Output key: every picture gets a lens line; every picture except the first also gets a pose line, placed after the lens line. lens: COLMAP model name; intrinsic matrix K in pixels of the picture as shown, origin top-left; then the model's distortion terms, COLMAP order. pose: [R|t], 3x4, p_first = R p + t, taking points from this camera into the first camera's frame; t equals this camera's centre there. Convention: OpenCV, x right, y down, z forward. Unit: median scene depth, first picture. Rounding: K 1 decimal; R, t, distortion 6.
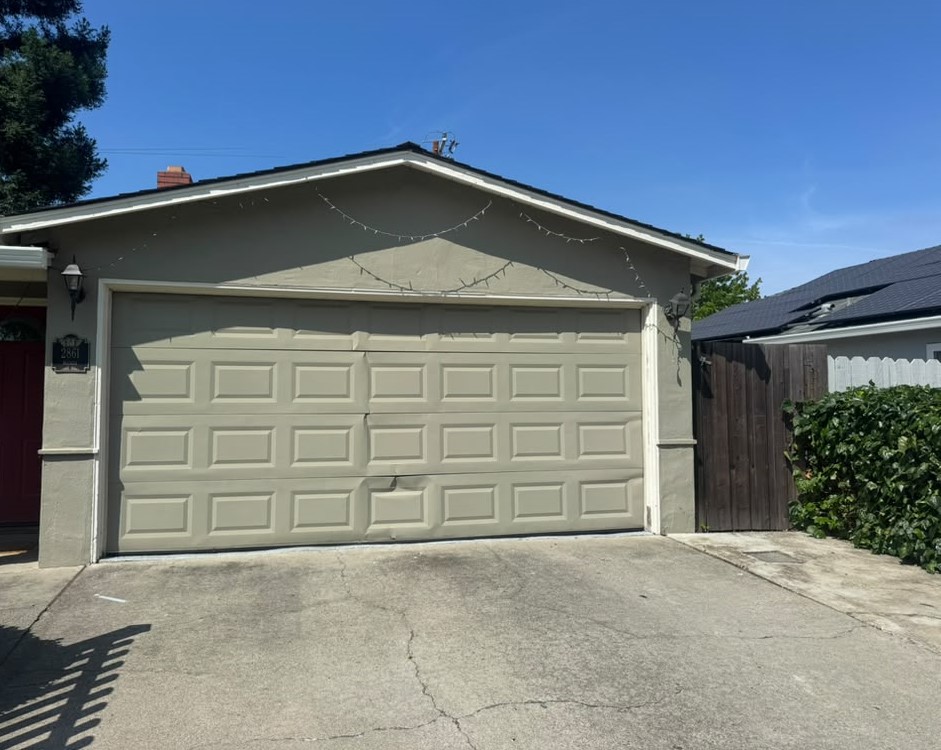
lens RADIAL K [[814.2, 0, 465.0], [0, 814.2, 370.7], [0, 0, 1]] dist [0.108361, 0.000821]
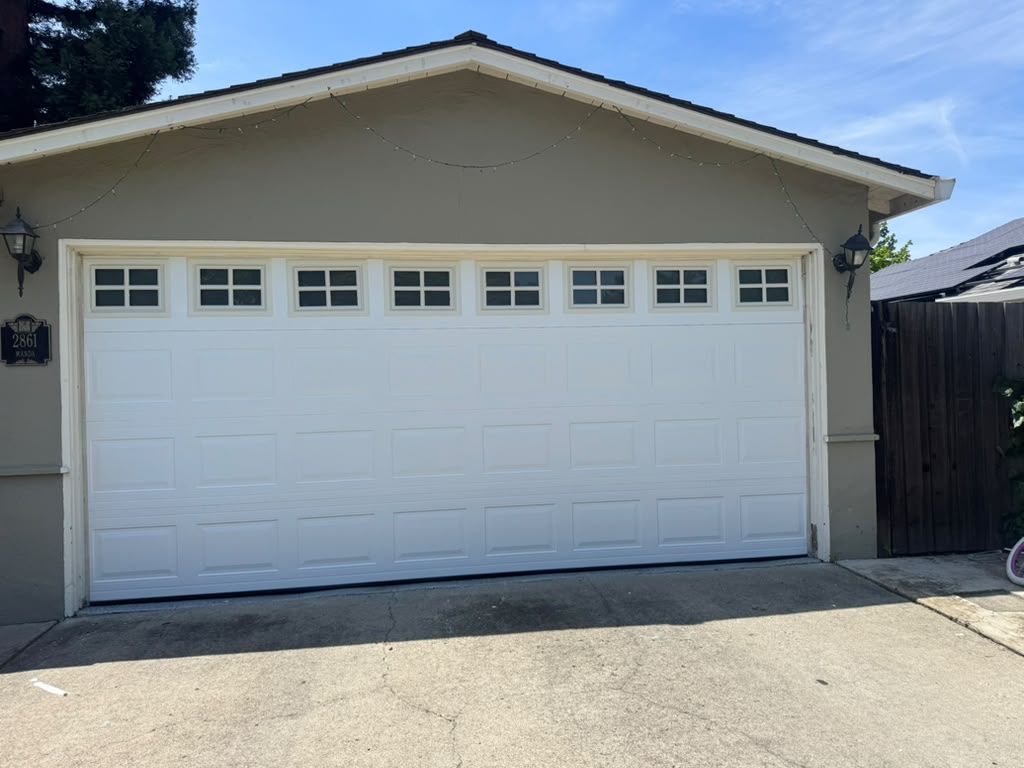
lens RADIAL K [[842.9, 0, 518.2], [0, 842.9, 394.7], [0, 0, 1]] dist [0.052492, -0.007697]
pose [[0.995874, -0.022248, -0.087979, 0.026897], [0.026877, 0.998296, 0.051791, -0.000478], [0.086677, -0.053941, 0.994775, 0.219228]]
